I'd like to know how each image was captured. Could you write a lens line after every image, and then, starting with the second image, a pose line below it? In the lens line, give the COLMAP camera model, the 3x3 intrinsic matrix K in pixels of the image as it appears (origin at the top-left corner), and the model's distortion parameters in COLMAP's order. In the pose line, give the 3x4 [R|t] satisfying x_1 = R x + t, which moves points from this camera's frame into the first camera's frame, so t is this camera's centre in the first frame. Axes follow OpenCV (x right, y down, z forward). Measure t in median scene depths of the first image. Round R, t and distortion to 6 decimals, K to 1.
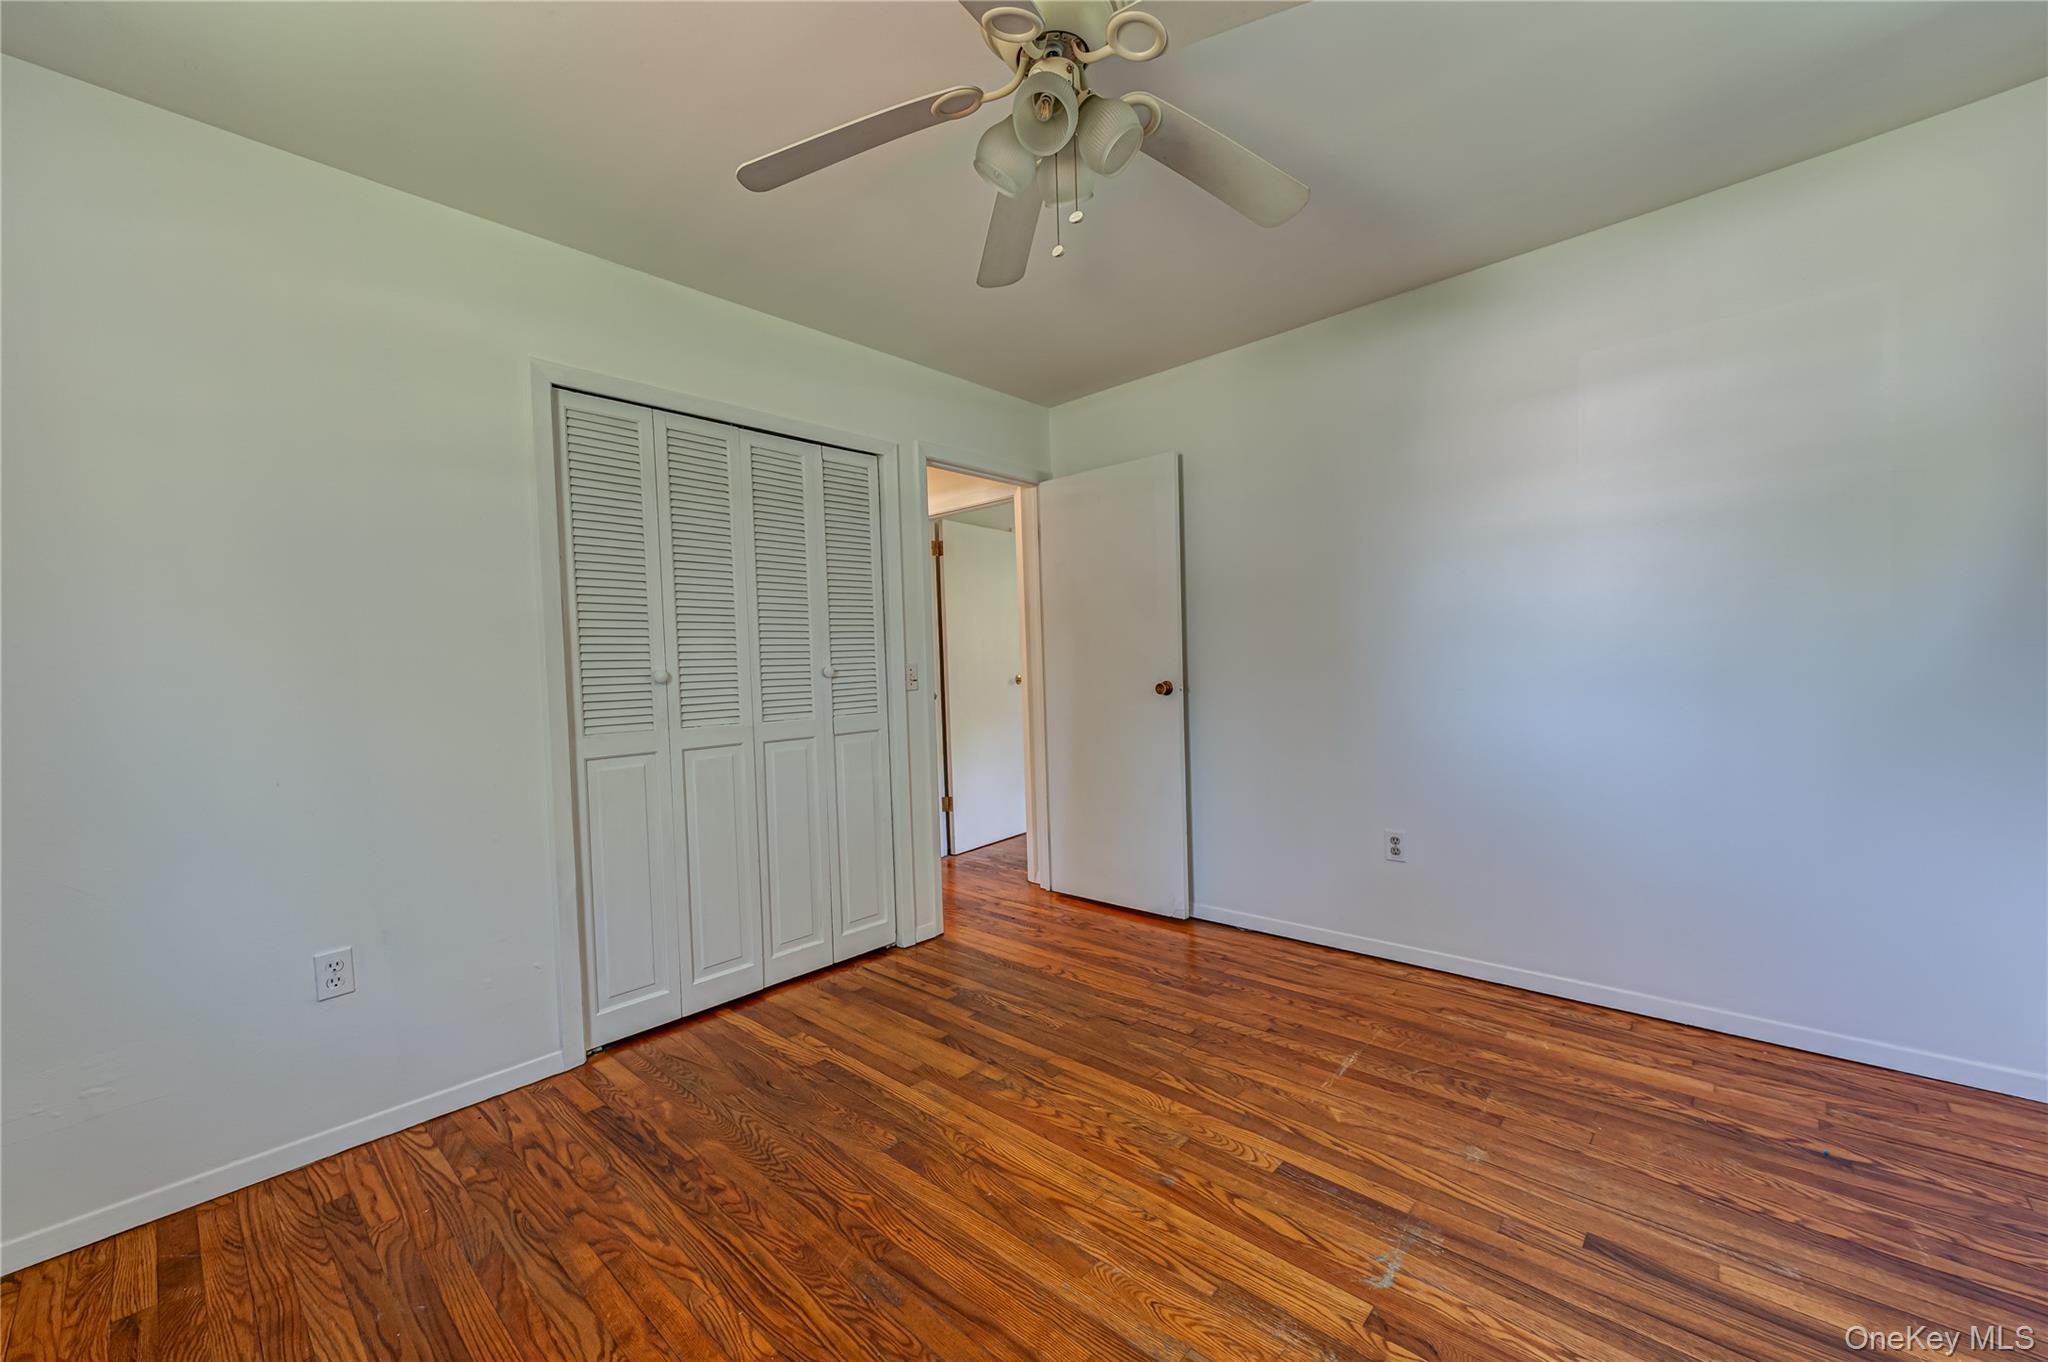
lens RADIAL K [[795.5, 0, 1018.7], [0, 795.5, 691.5], [0, 0, 1]] dist [0.015376, -0.000178]
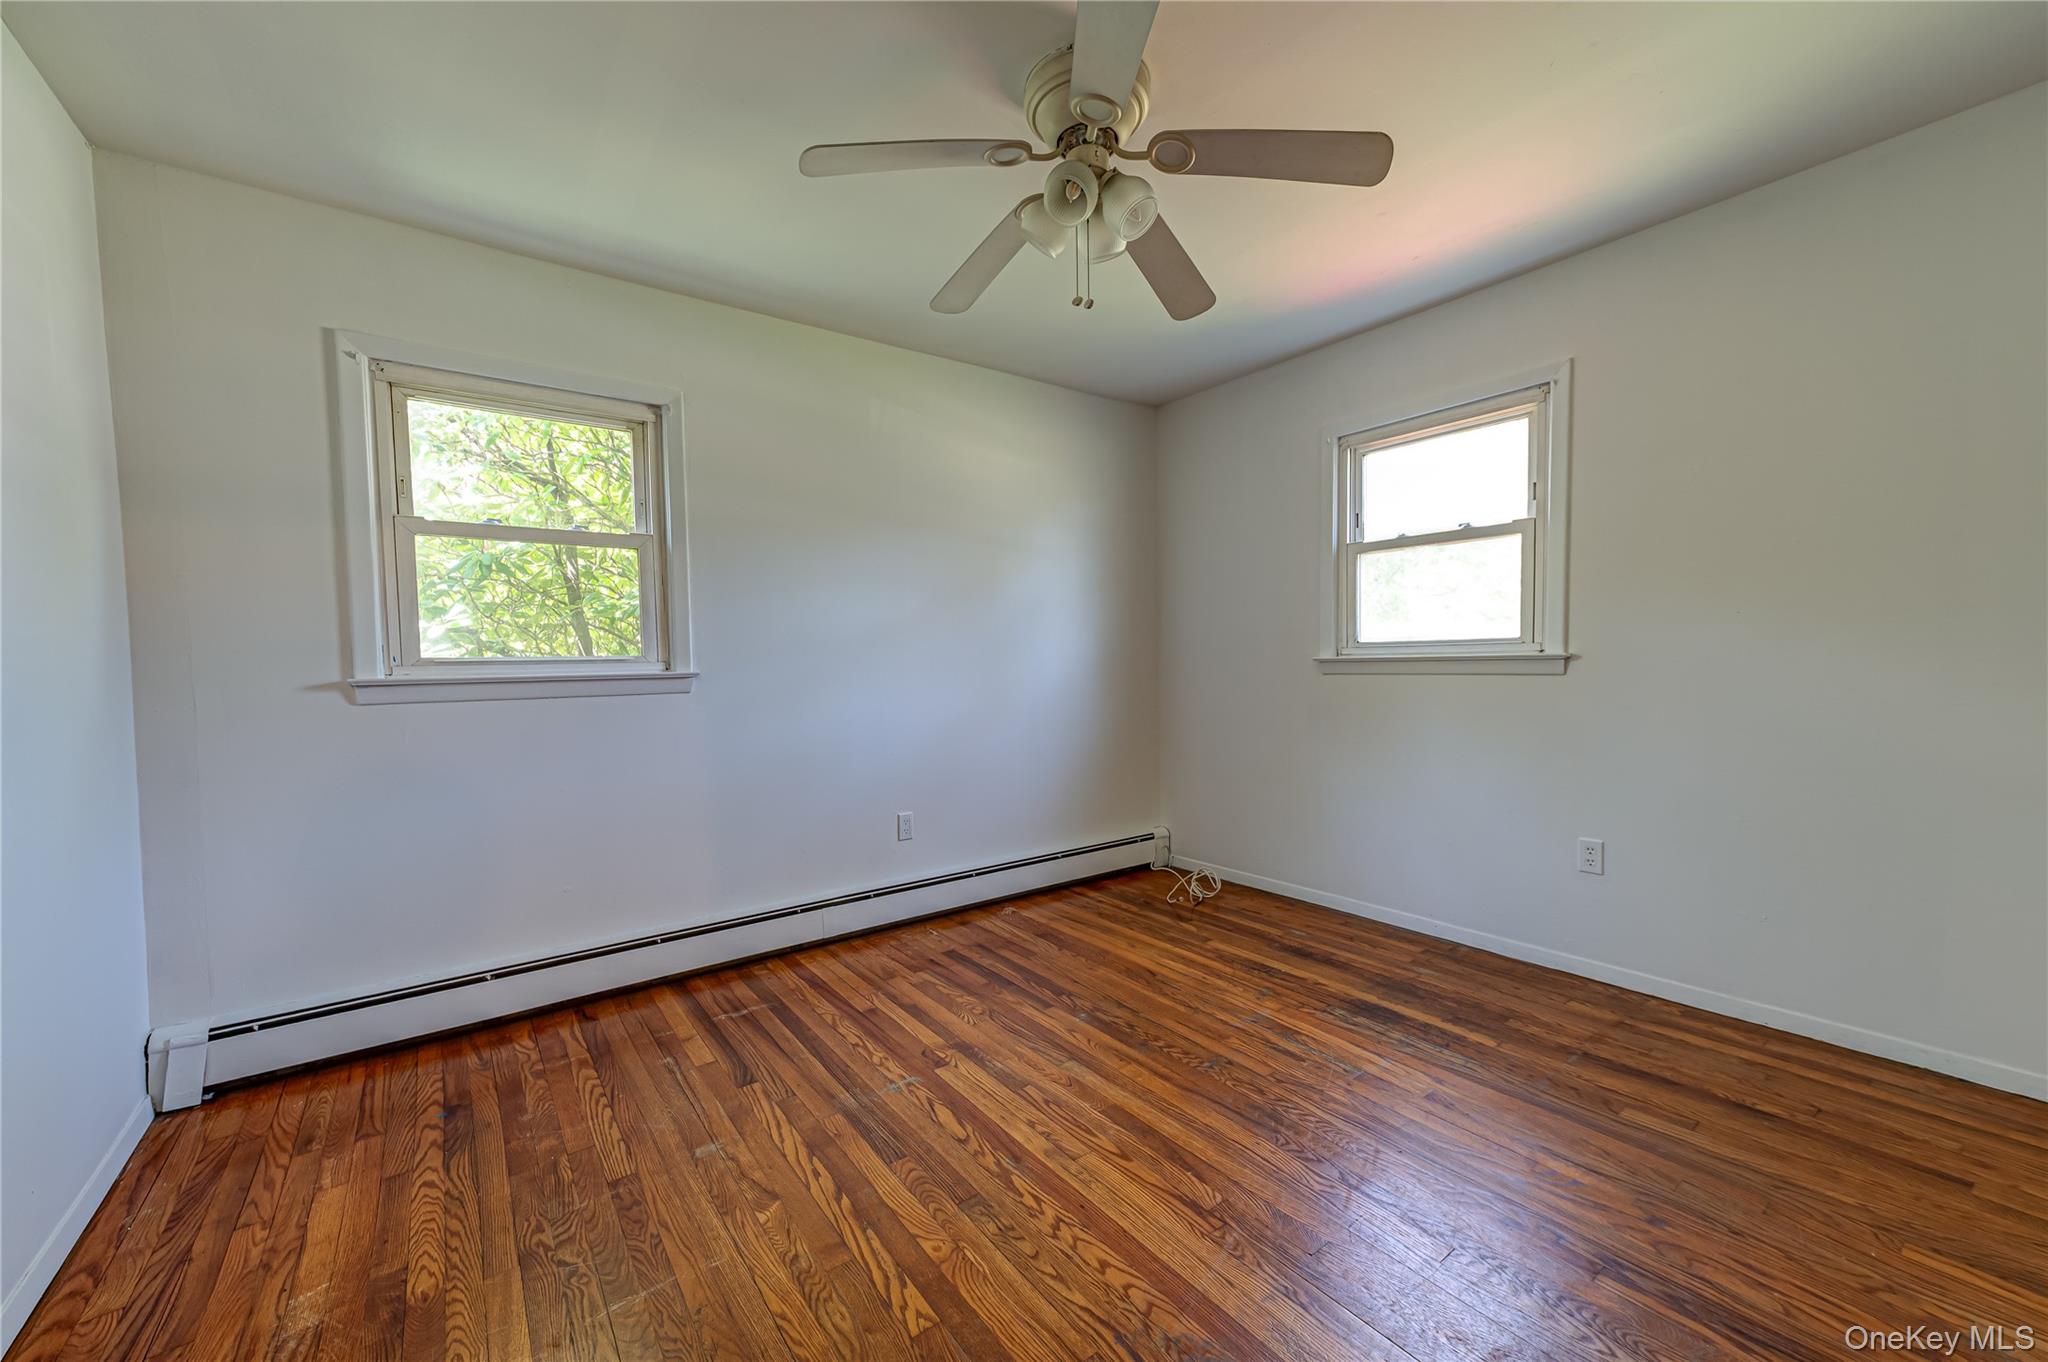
lens RADIAL K [[795.5, 0, 1018.7], [0, 795.5, 691.5], [0, 0, 1]] dist [0.015376, -0.000178]
pose [[-0.980469, 0.045899, 0.191244, -0.045109], [0.058972, 0.996255, 0.063235, -0.050841], [-0.187626, 0.073279, -0.979503, 1.942827]]
